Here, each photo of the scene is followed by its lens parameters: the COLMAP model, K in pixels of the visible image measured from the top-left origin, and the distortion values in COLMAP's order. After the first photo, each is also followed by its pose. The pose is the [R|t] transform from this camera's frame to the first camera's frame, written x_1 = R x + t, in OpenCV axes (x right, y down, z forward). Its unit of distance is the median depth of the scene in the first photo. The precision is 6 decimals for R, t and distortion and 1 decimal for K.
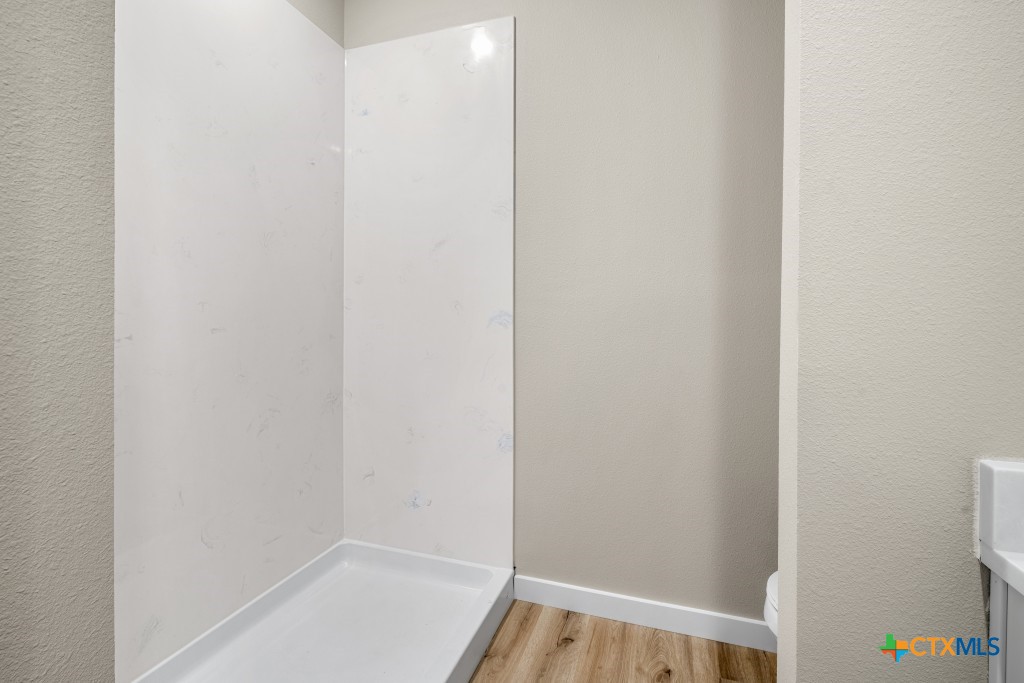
lens RADIAL K [[473.1, 0, 517.4], [0, 473.1, 315.9], [0, 0, 1]] dist [0.000001, -0.000934]
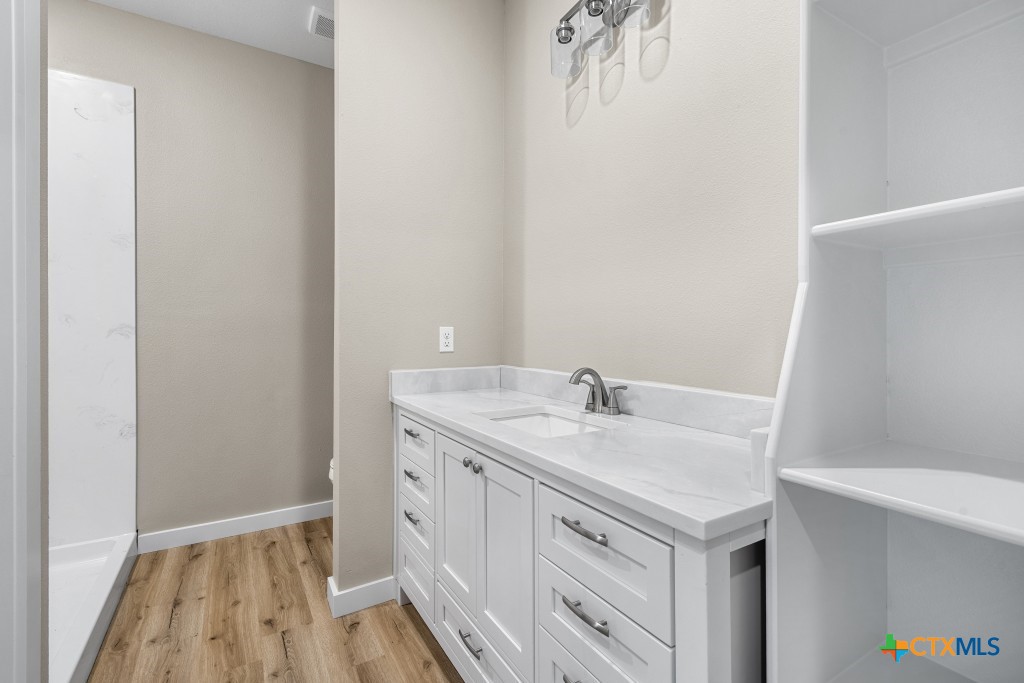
lens RADIAL K [[459.8, 0, 507.7], [0, 459.8, 330.3], [0, 0, 1]] dist [0.003900, -0.000172]
pose [[0.661255, -0.006128, 0.750136, -0.303242], [0.005949, 0.999978, 0.002925, 0.009456], [-0.750138, 0.002528, 0.661277, -0.601827]]
